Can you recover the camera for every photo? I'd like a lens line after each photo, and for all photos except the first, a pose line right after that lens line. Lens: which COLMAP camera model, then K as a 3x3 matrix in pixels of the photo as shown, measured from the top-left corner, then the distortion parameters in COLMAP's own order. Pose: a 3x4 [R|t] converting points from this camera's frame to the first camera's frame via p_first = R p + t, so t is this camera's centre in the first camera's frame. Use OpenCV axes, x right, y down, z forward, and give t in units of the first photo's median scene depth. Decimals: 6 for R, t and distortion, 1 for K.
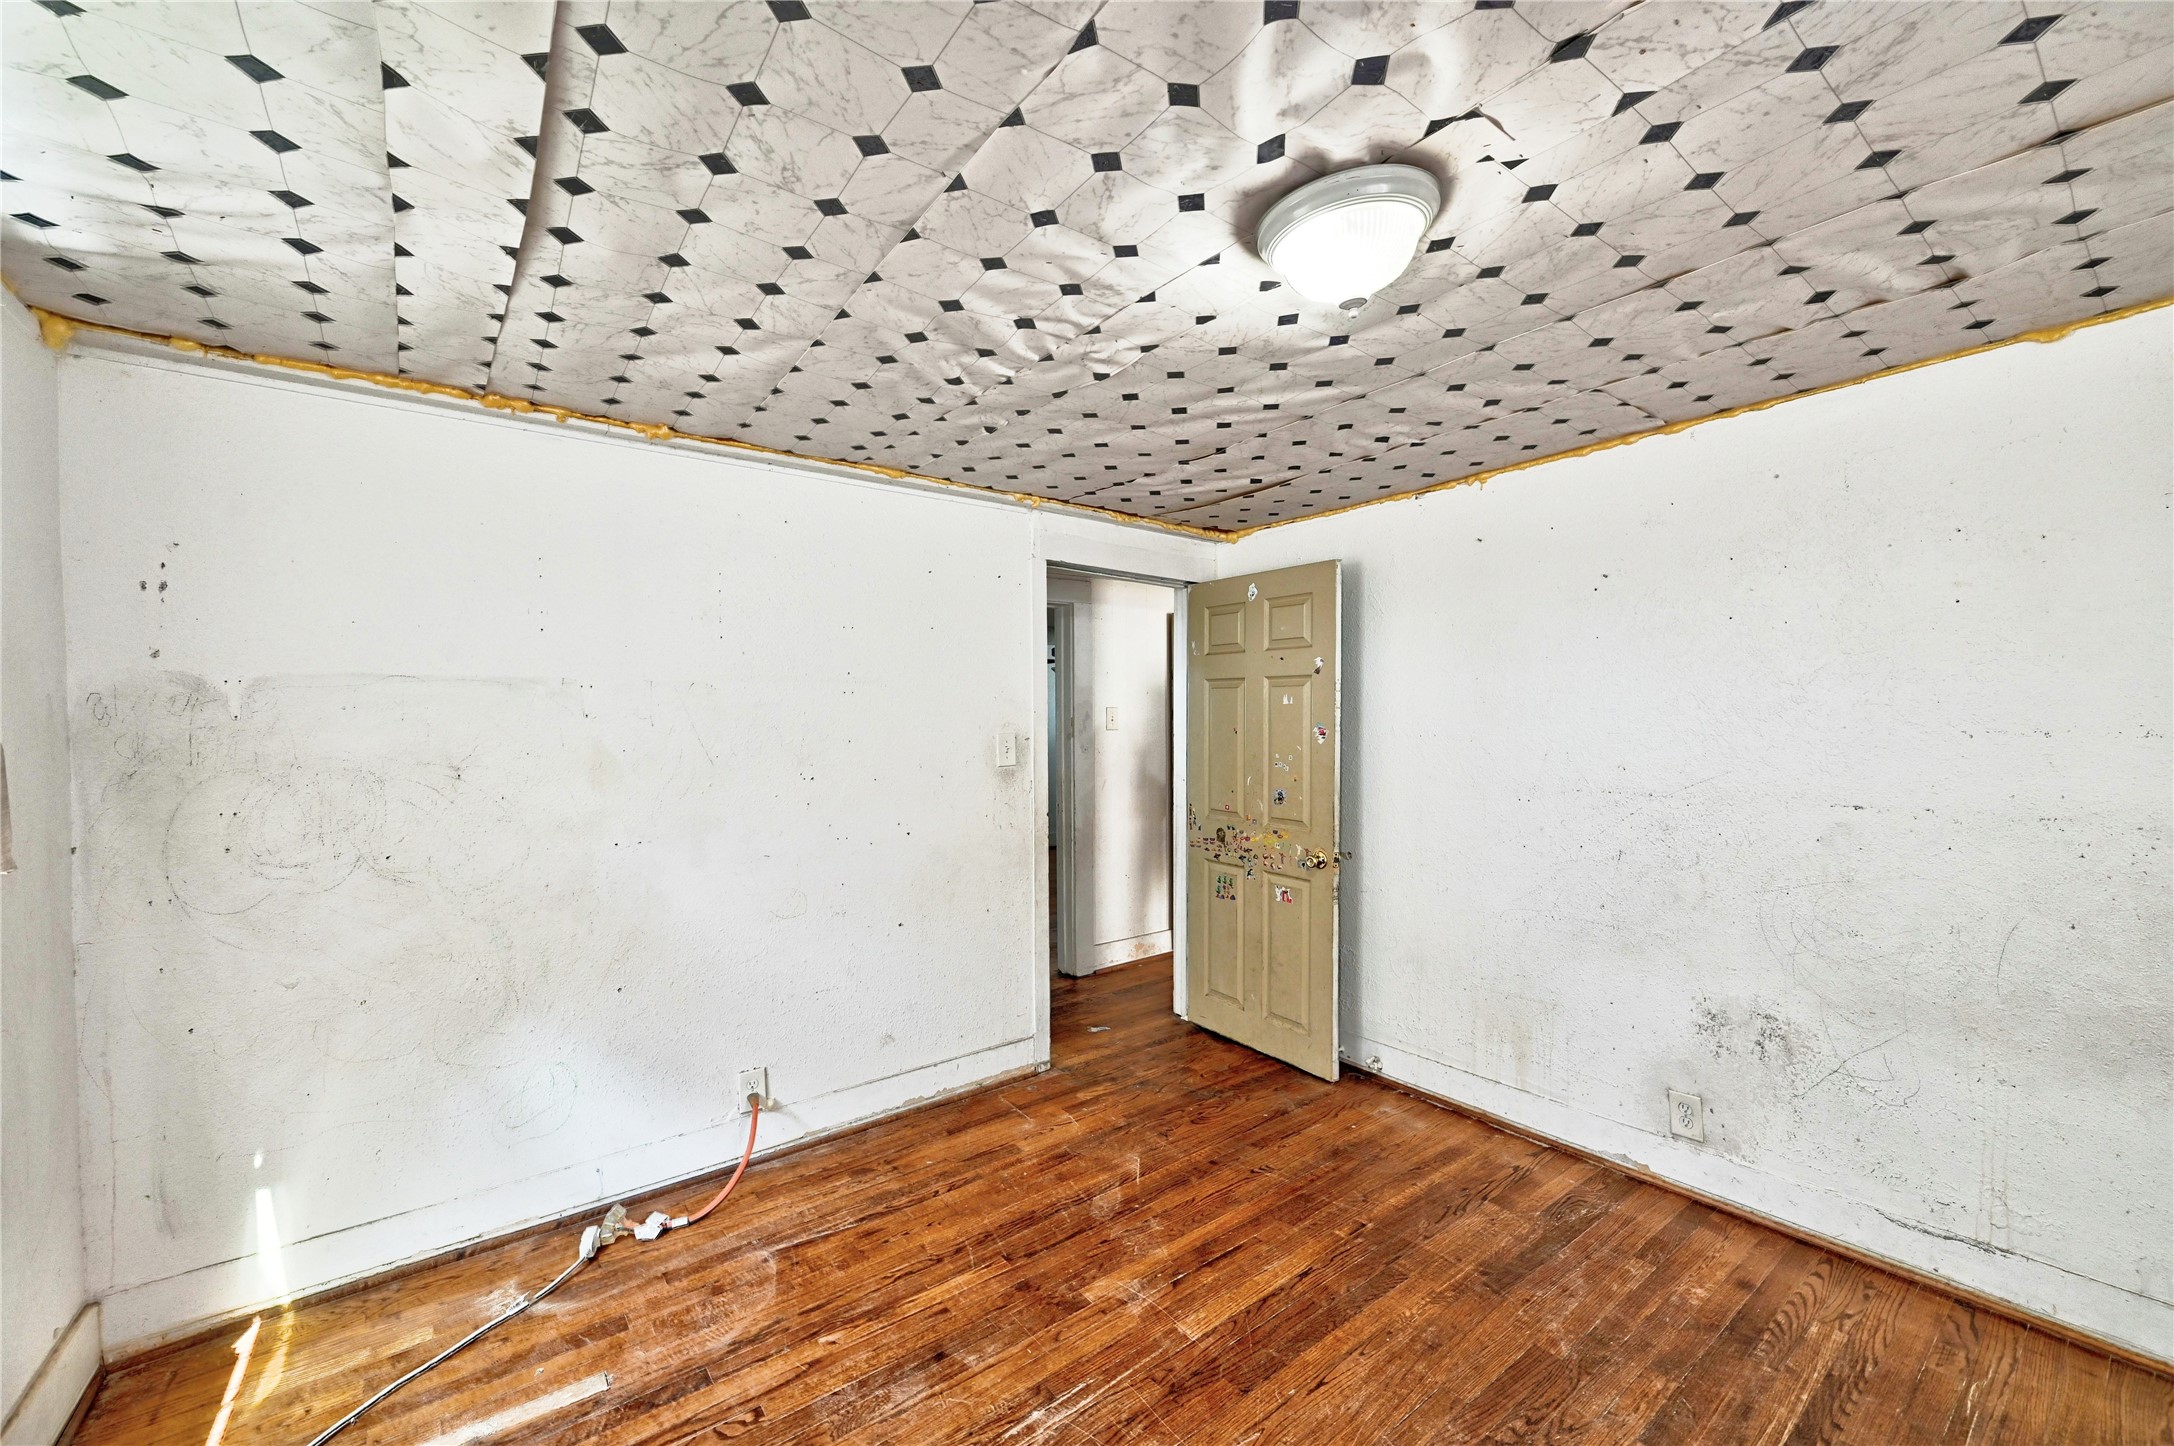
lens RADIAL K [[849.1, 0, 1088.8], [0, 849.1, 725.7], [0, 0, 1]] dist [-0.003558, 0.000744]
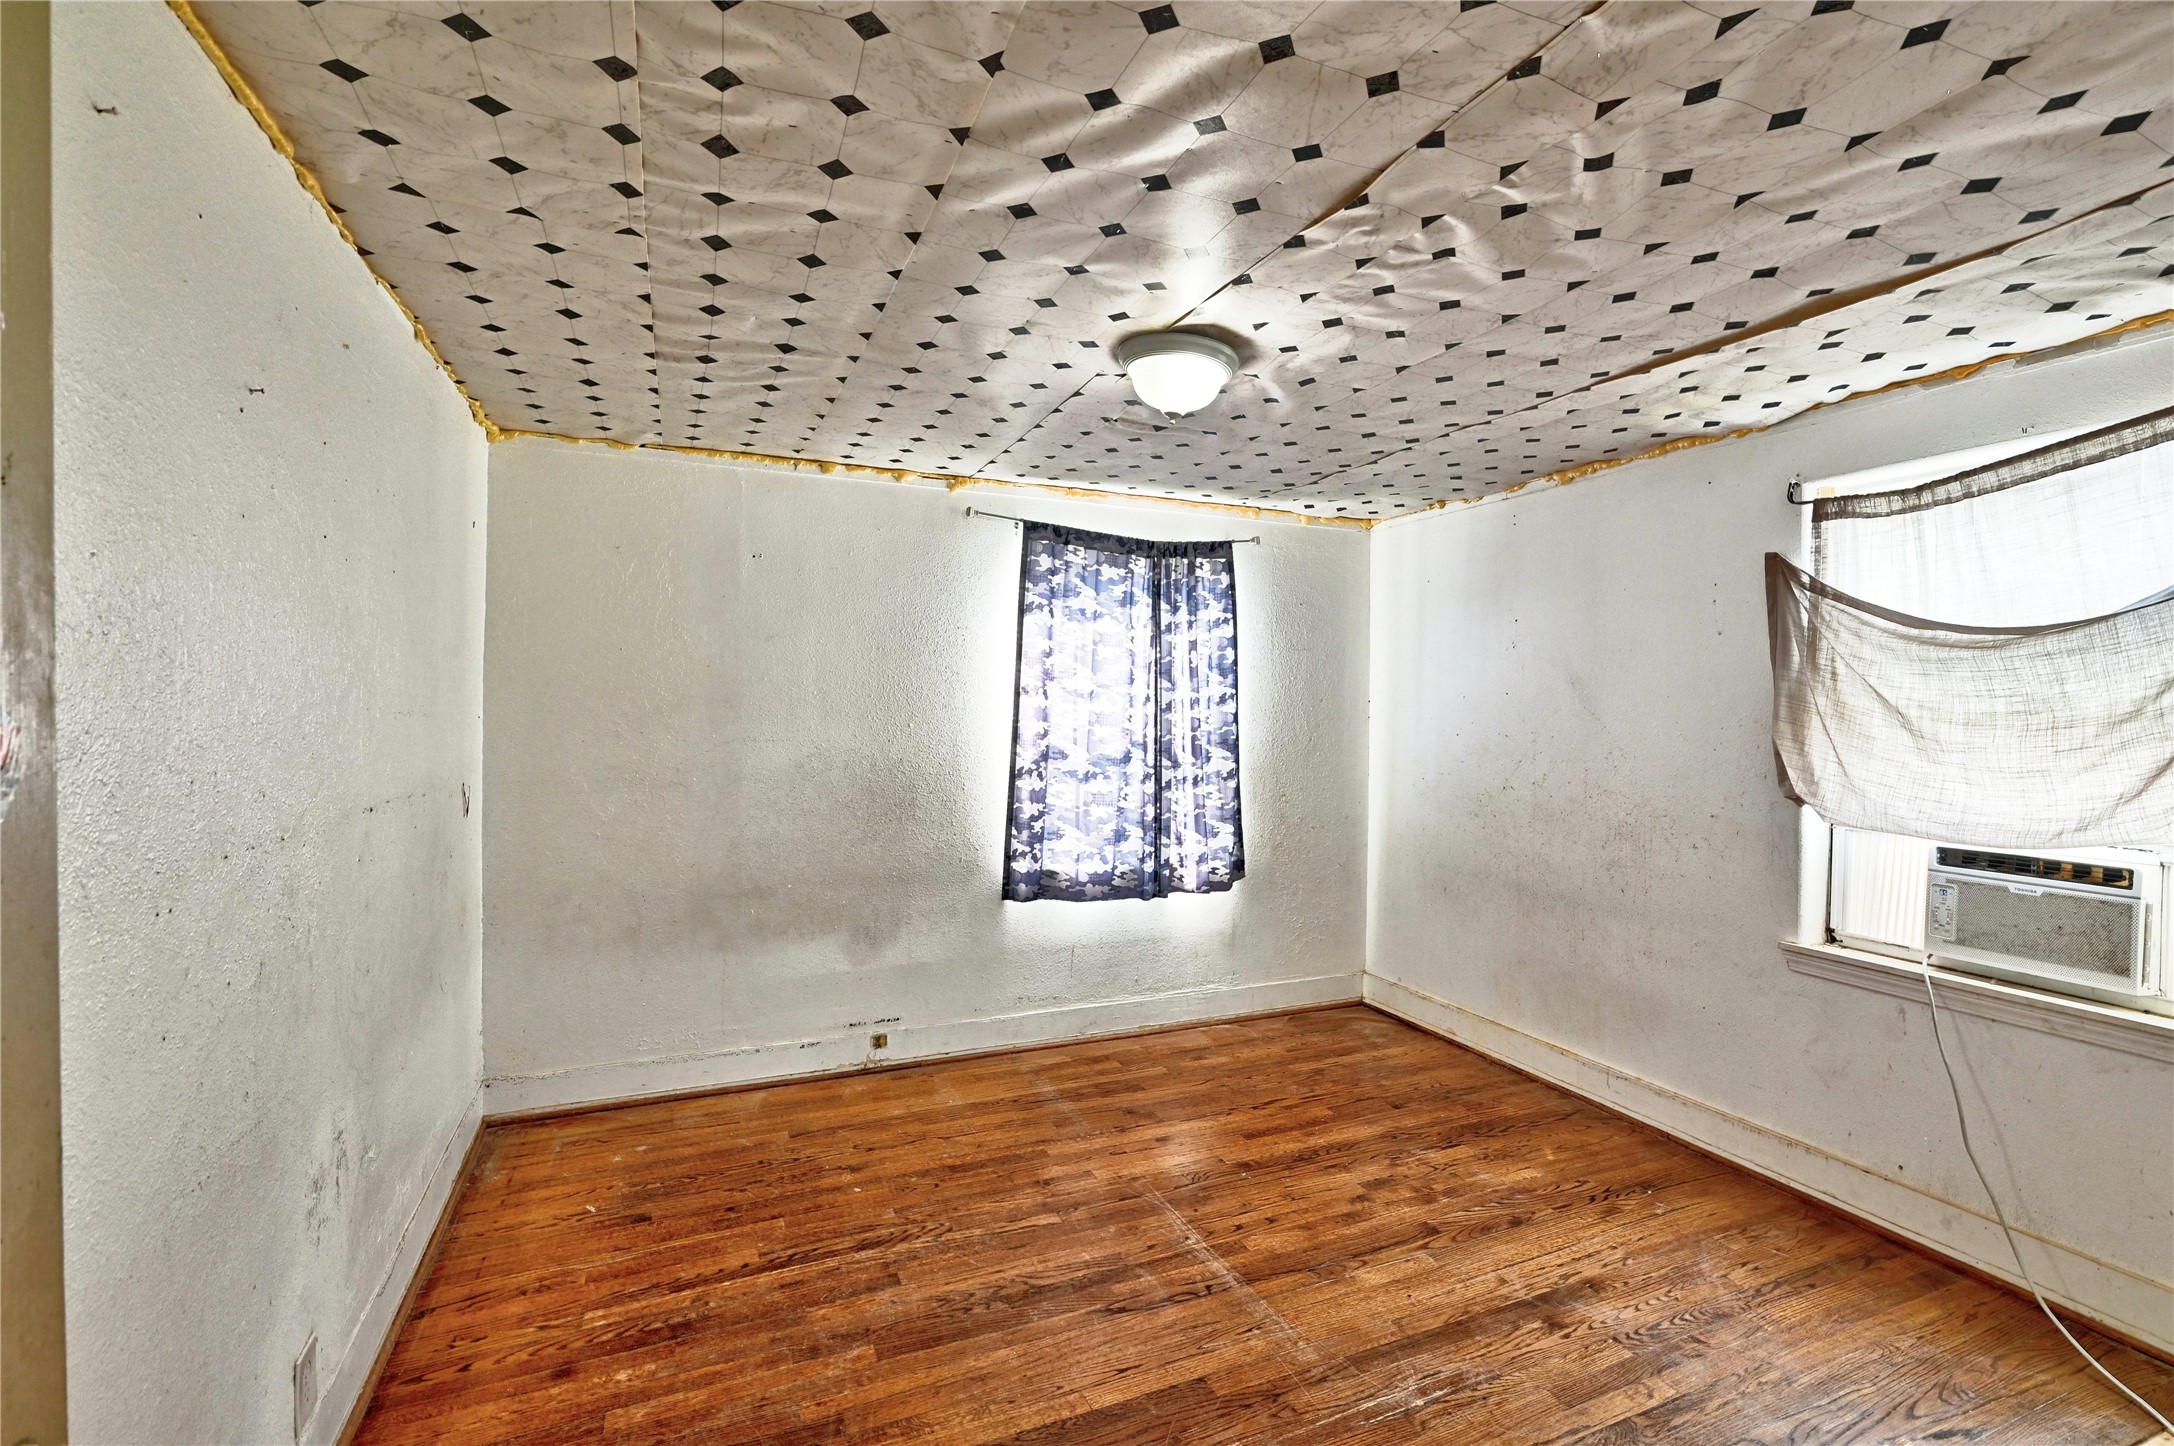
lens RADIAL K [[969.7, 0, 1084.6], [0, 969.7, 726.0], [0, 0, 1]] dist [-0.000758, -0.000023]
pose [[-0.970497, -0.001883, 0.241105, 0.044166], [0.002612, 0.999829, 0.018322, 0.001613], [-0.241098, 0.018411, -0.970326, 2.062964]]
